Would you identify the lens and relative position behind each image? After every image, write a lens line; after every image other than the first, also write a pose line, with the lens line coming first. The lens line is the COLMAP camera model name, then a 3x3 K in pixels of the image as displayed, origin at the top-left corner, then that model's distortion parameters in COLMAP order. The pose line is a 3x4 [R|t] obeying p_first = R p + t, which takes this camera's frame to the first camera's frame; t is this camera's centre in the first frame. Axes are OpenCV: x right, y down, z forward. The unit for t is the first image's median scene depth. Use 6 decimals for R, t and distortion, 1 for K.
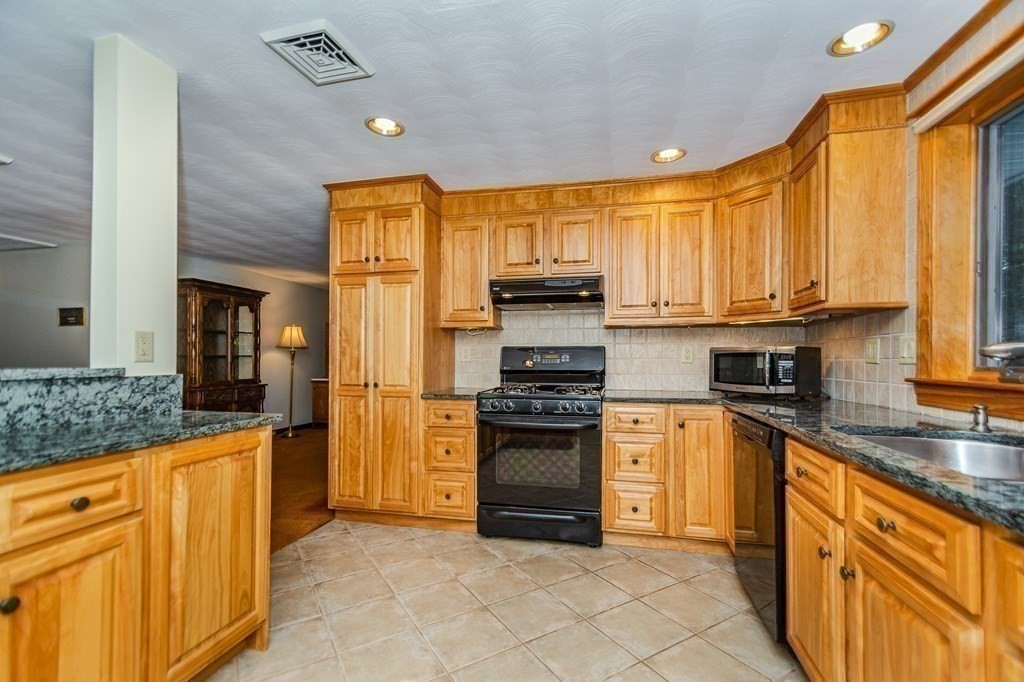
lens RADIAL K [[450.7, 0, 512.1], [0, 450.7, 356.8], [0, 0, 1]] dist [0.002200, 0.000259]
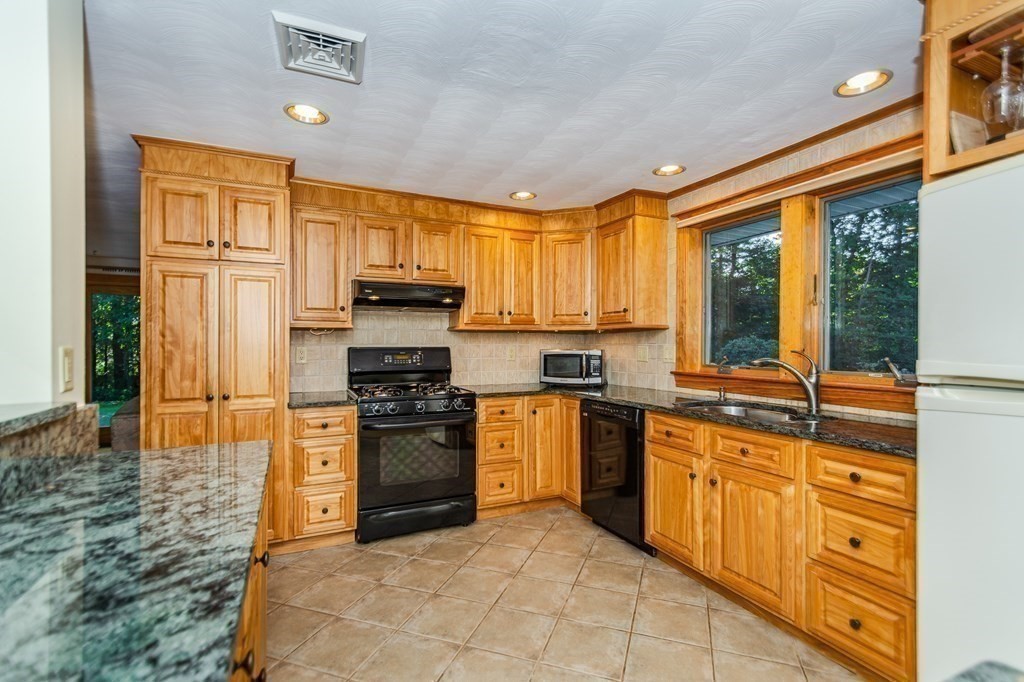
lens RADIAL K [[477.3, 0, 512.2], [0, 477.3, 345.3], [0, 0, 1]] dist [0.001598, 0.000159]
pose [[0.785443, -0.004096, 0.618920, -0.437322], [-0.000624, 0.999972, 0.007411, -0.040094], [-0.618934, -0.006207, 0.785419, -0.015530]]
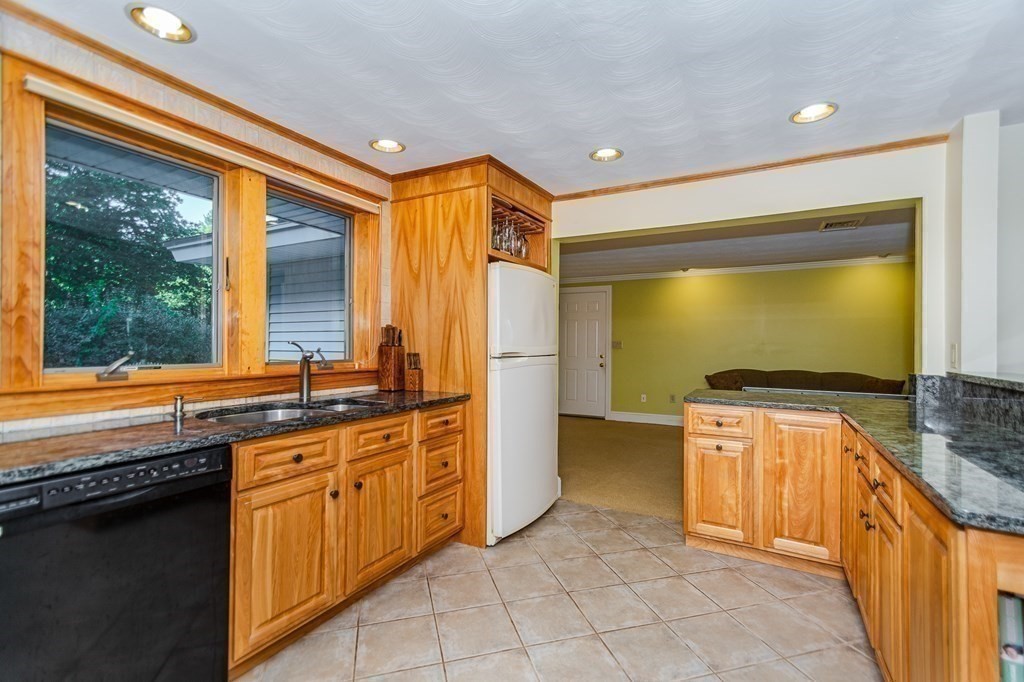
lens RADIAL K [[461.9, 0, 521.1], [0, 461.9, 340.2], [0, 0, 1]] dist [0.010419, 0.000115]
pose [[-0.966594, -0.007678, 0.256196, -0.116693], [-0.010816, 0.999883, -0.010844, -0.023608], [-0.256083, -0.013253, -0.966564, 0.979257]]
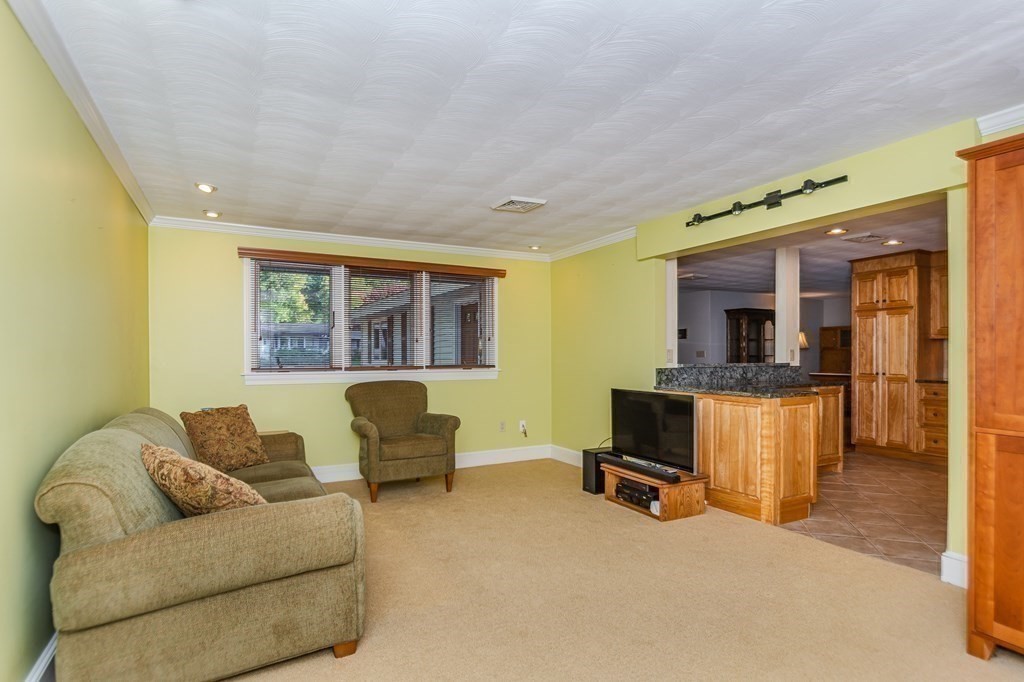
lens RADIAL K [[544.2, 0, 513.9], [0, 544.2, 356.4], [0, 0, 1]] dist [-0.044148, 0.037767]
pose [[0.661655, -0.002695, -0.749803, 0.308137], [0.007199, 0.999970, 0.002759, -0.020984], [0.749774, -0.007224, 0.661655, -1.444234]]
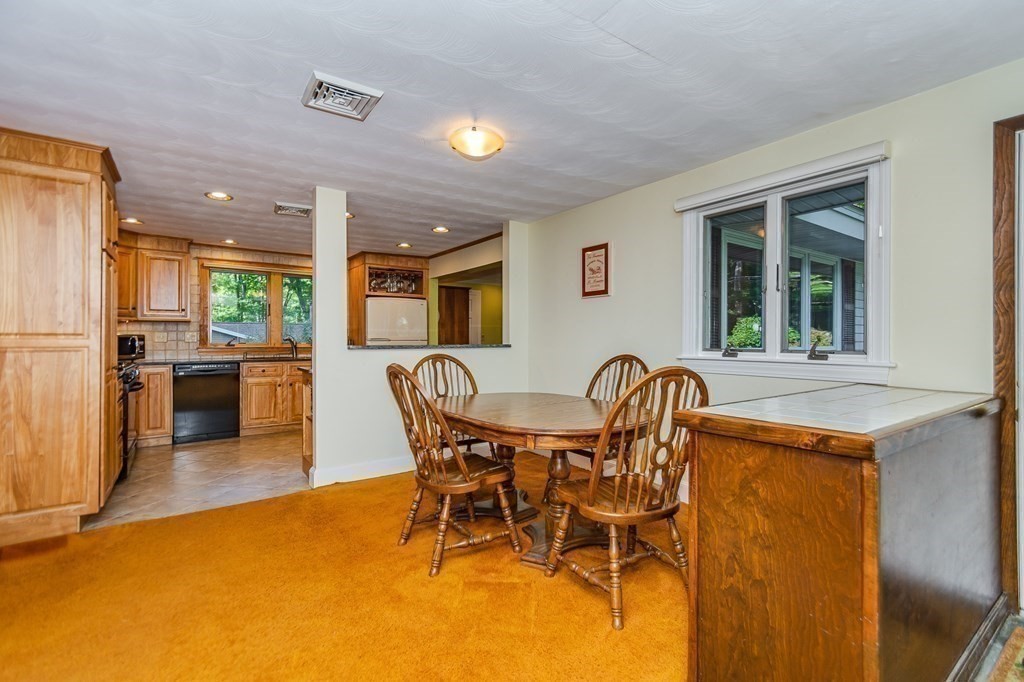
lens RADIAL K [[461.9, 0, 521.1], [0, 461.9, 340.2], [0, 0, 1]] dist [0.010419, 0.000115]
pose [[-0.761140, -0.002163, 0.648584, -1.693547], [-0.004025, 0.999991, -0.001388, -0.000025], [-0.648575, -0.003667, -0.761142, 1.226609]]
